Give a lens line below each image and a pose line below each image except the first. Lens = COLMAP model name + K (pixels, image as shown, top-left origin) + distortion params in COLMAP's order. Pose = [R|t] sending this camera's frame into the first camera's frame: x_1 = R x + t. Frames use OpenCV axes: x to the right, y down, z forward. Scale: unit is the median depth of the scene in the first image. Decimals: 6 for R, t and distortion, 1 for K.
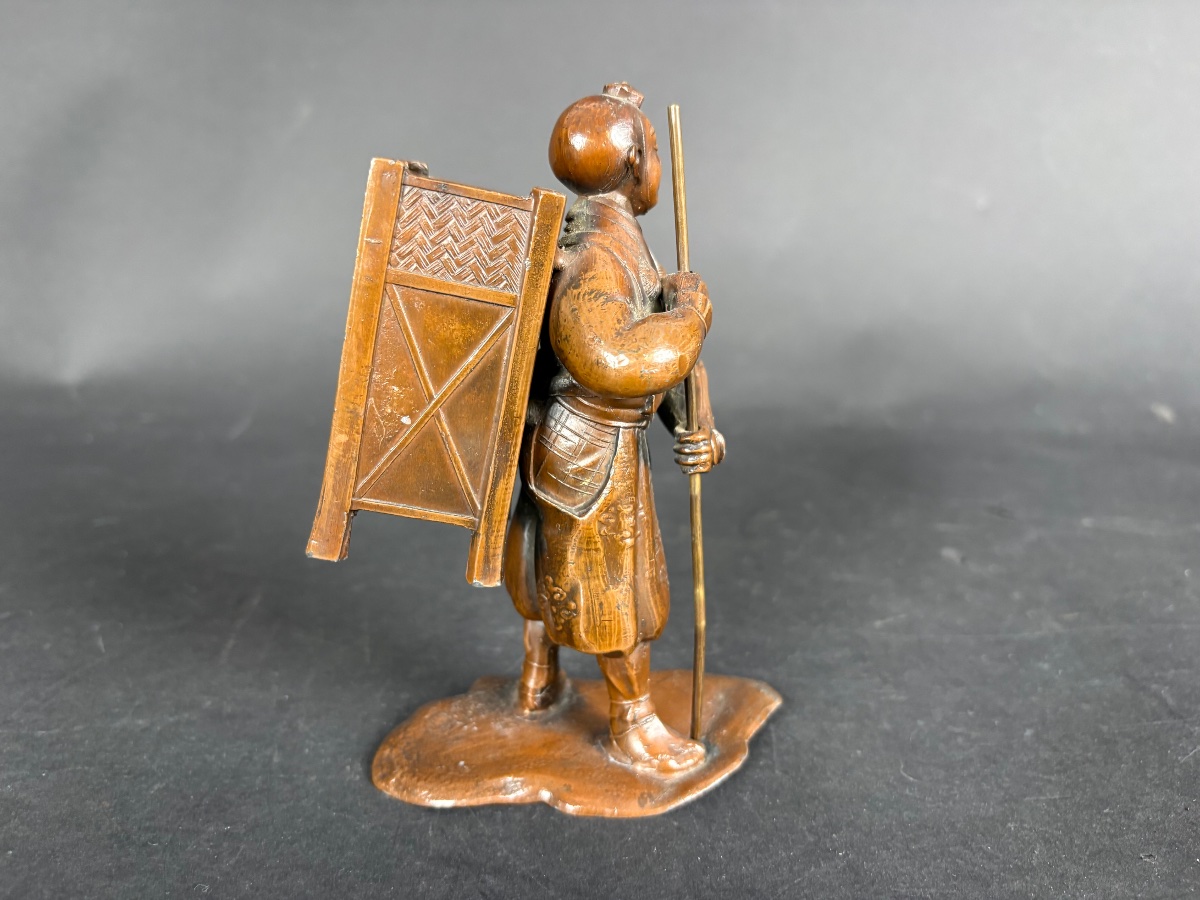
lens RADIAL K [[962.0, 0, 600.0], [0, 962.0, 450.0], [0, 0, 1]] dist [0.008713, -0.009915]
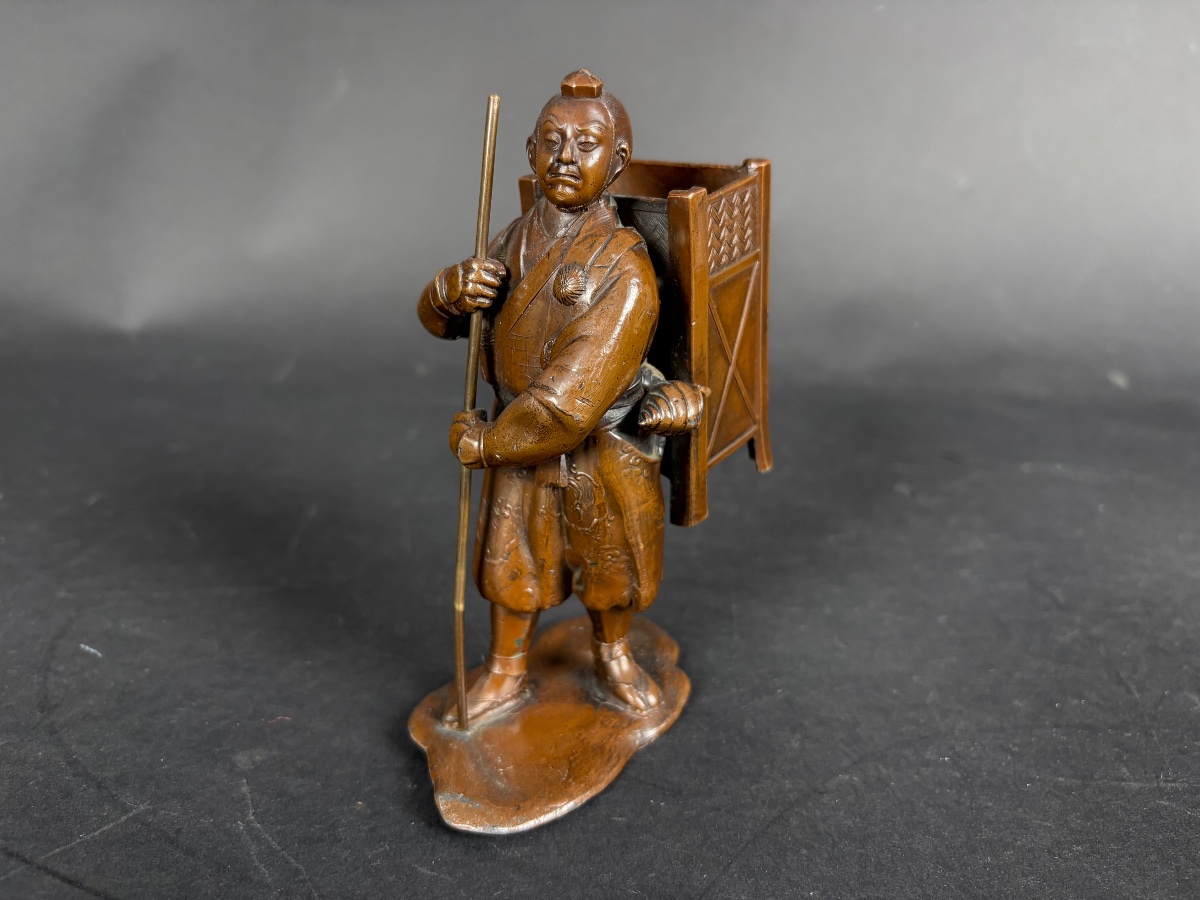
lens RADIAL K [[962.0, 0, 600.0], [0, 962.0, 450.0], [0, 0, 1]] dist [0.008713, -0.009915]
pose [[0.999659, 0.024029, -0.010220, 0.011503], [-0.023714, 0.999272, 0.029886, 0.052801], [0.010931, -0.029634, 0.999501, -0.258041]]
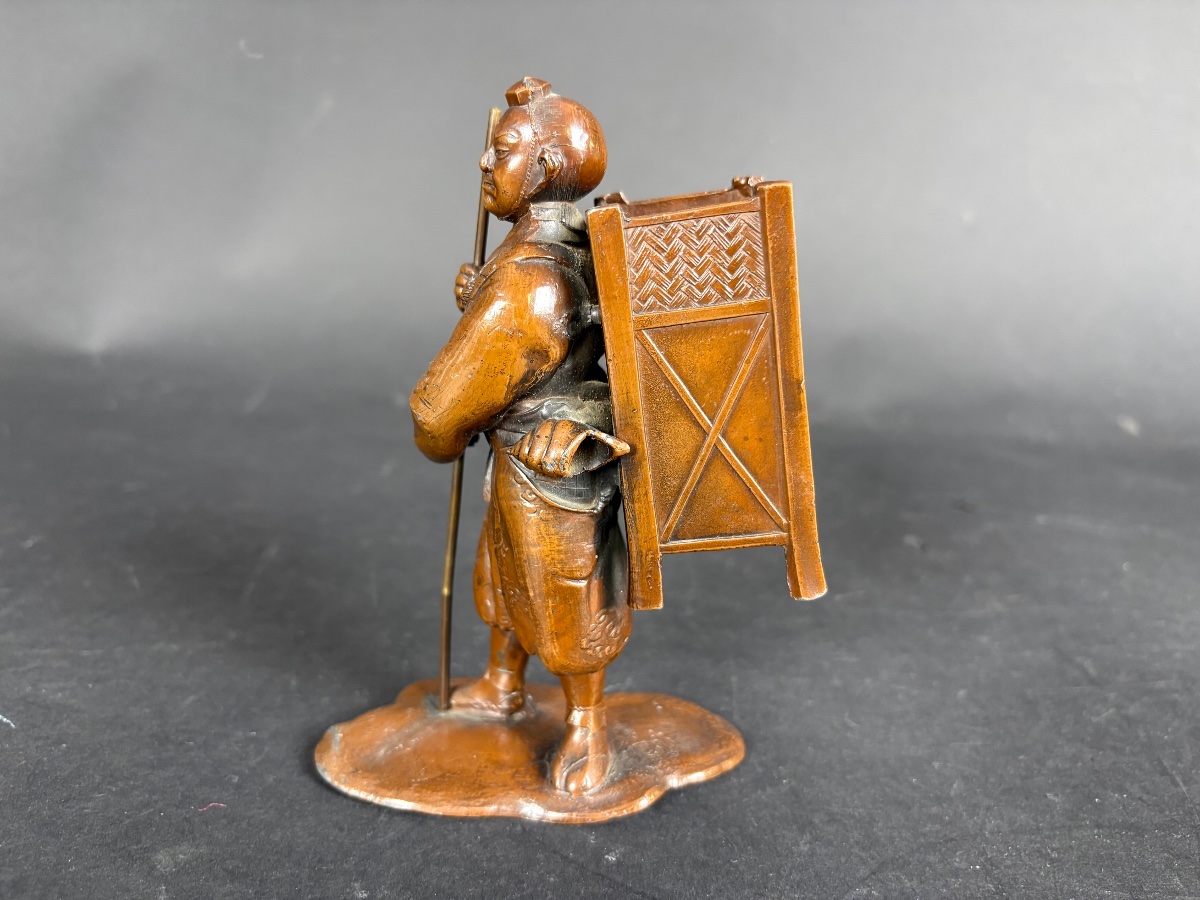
lens RADIAL K [[965.9, 0, 600.0], [0, 965.9, 450.0], [0, 0, 1]] dist [0.015151, -0.007481]
pose [[0.999026, 0.044098, 0.001359, 0.009206], [-0.044096, 0.999027, -0.000961, 0.032506], [-0.001400, 0.000900, 0.999999, -0.139159]]
